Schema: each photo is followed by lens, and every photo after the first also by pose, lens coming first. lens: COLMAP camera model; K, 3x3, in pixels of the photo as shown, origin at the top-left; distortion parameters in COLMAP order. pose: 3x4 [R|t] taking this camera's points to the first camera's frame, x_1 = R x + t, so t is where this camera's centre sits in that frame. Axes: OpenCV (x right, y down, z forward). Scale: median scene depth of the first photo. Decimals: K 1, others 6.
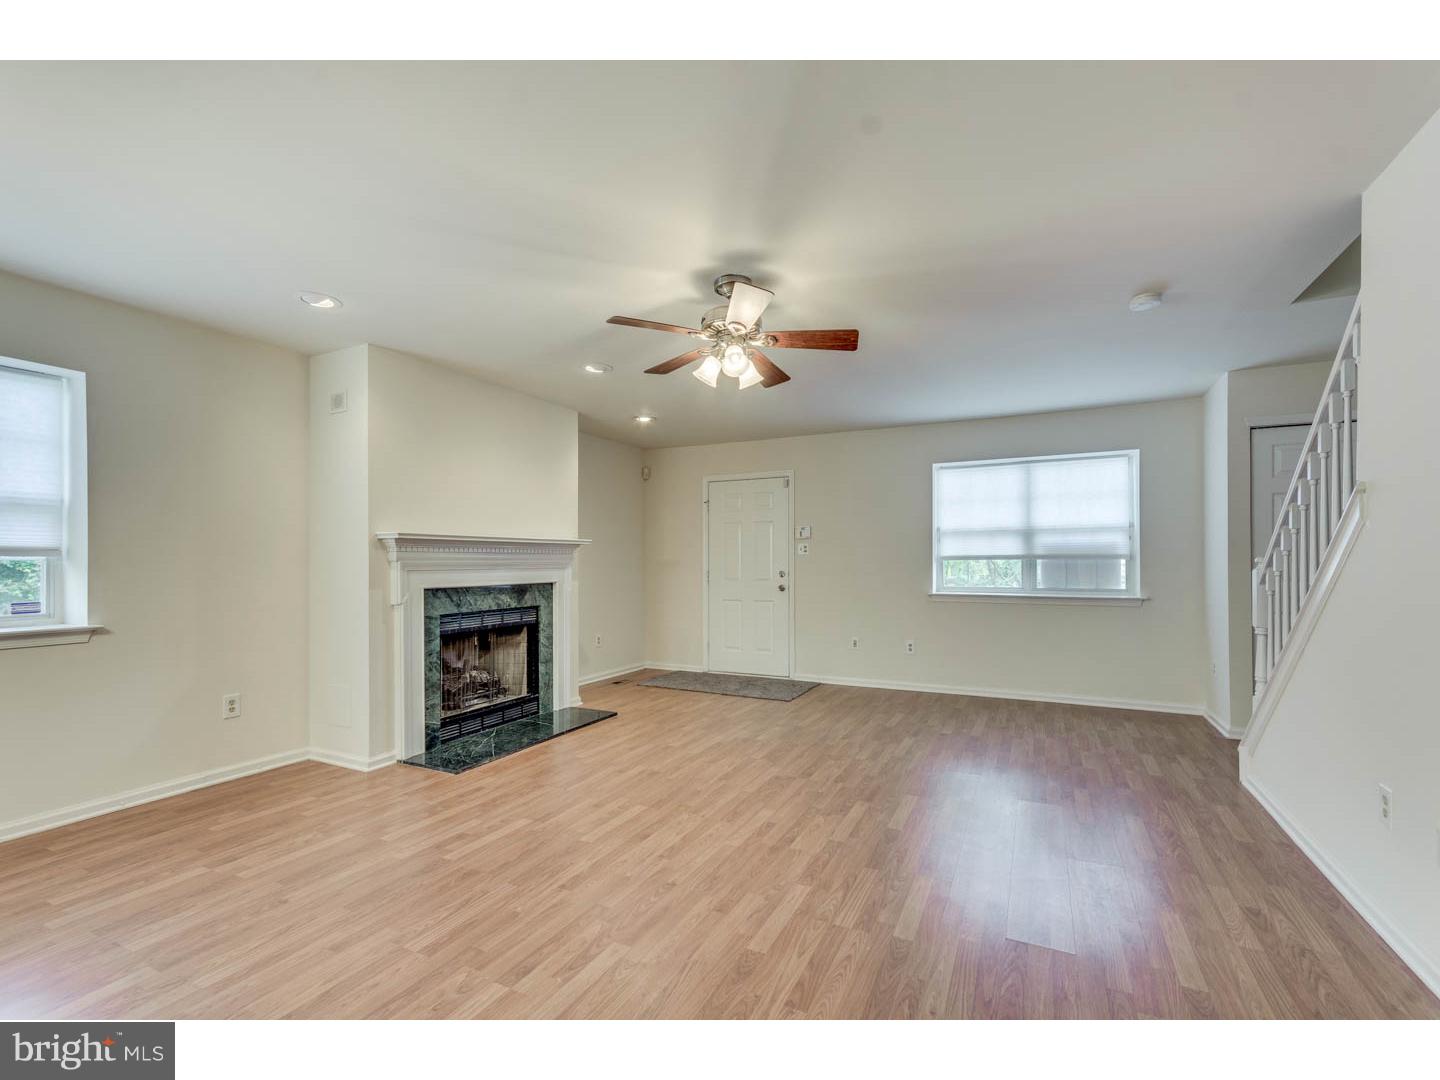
lens RADIAL K [[654.7, 0, 717.7], [0, 654.7, 560.2], [0, 0, 1]] dist [-0.001275, 0.010836]
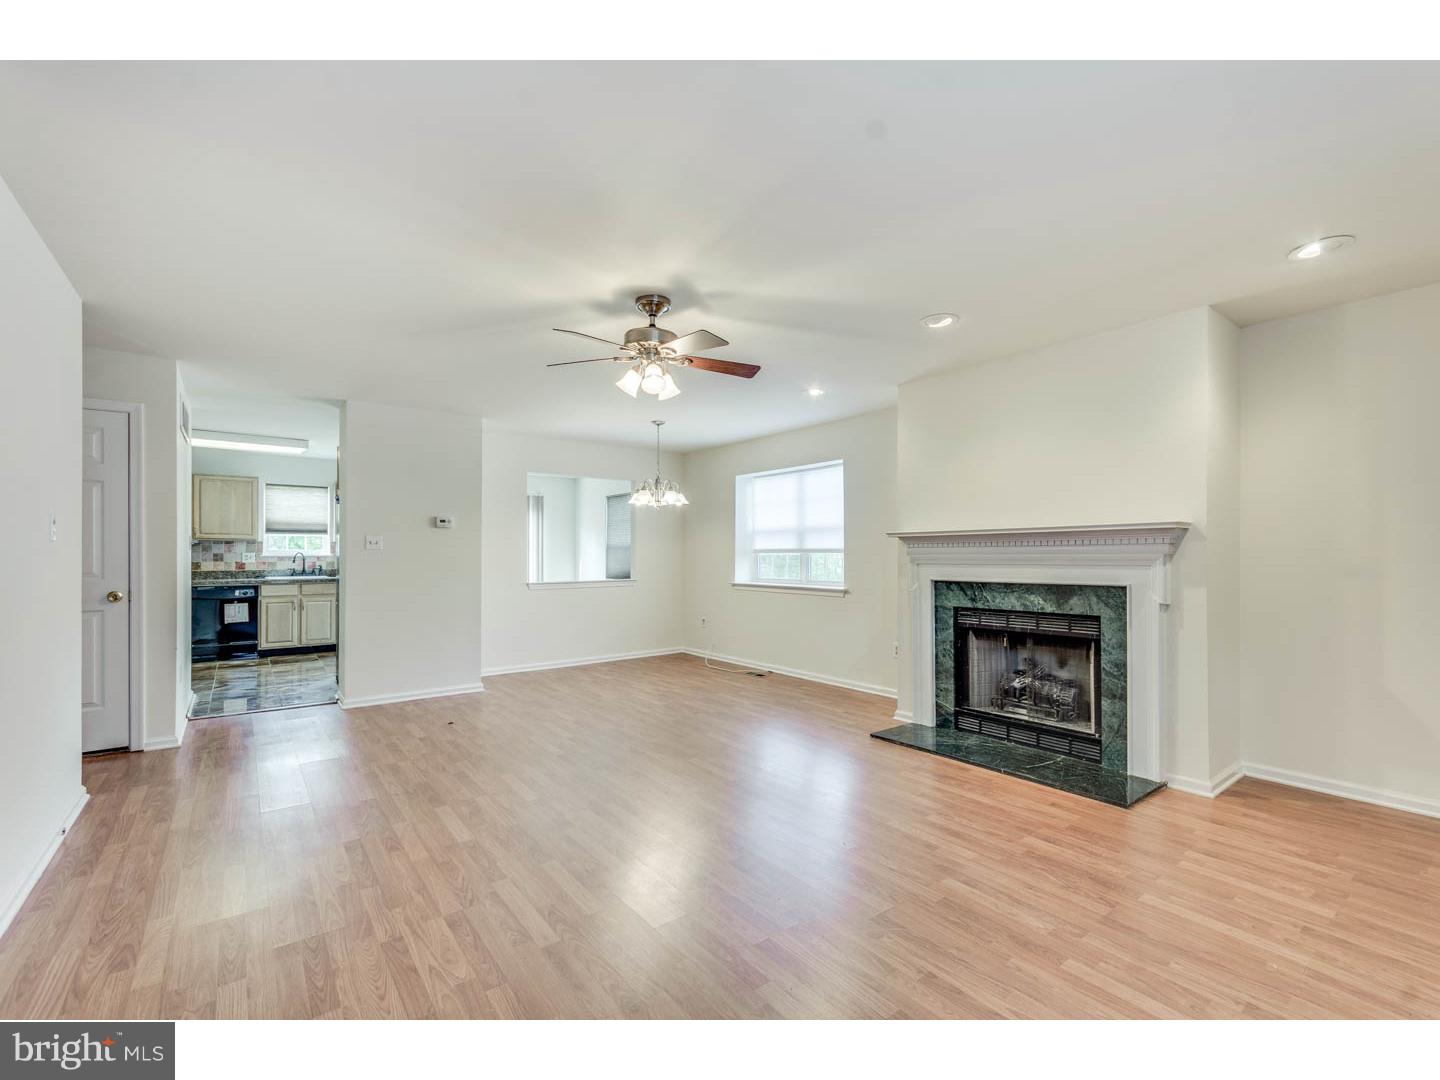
lens RADIAL K [[634.5, 0, 724.3], [0, 634.5, 553.4], [0, 0, 1]] dist [0.000674, 0.009970]
pose [[-0.442103, 0.000533, -0.896964, 0.625146], [0.006237, 0.999977, -0.002480, -0.001709], [0.896942, -0.006691, -0.442097, 1.070541]]
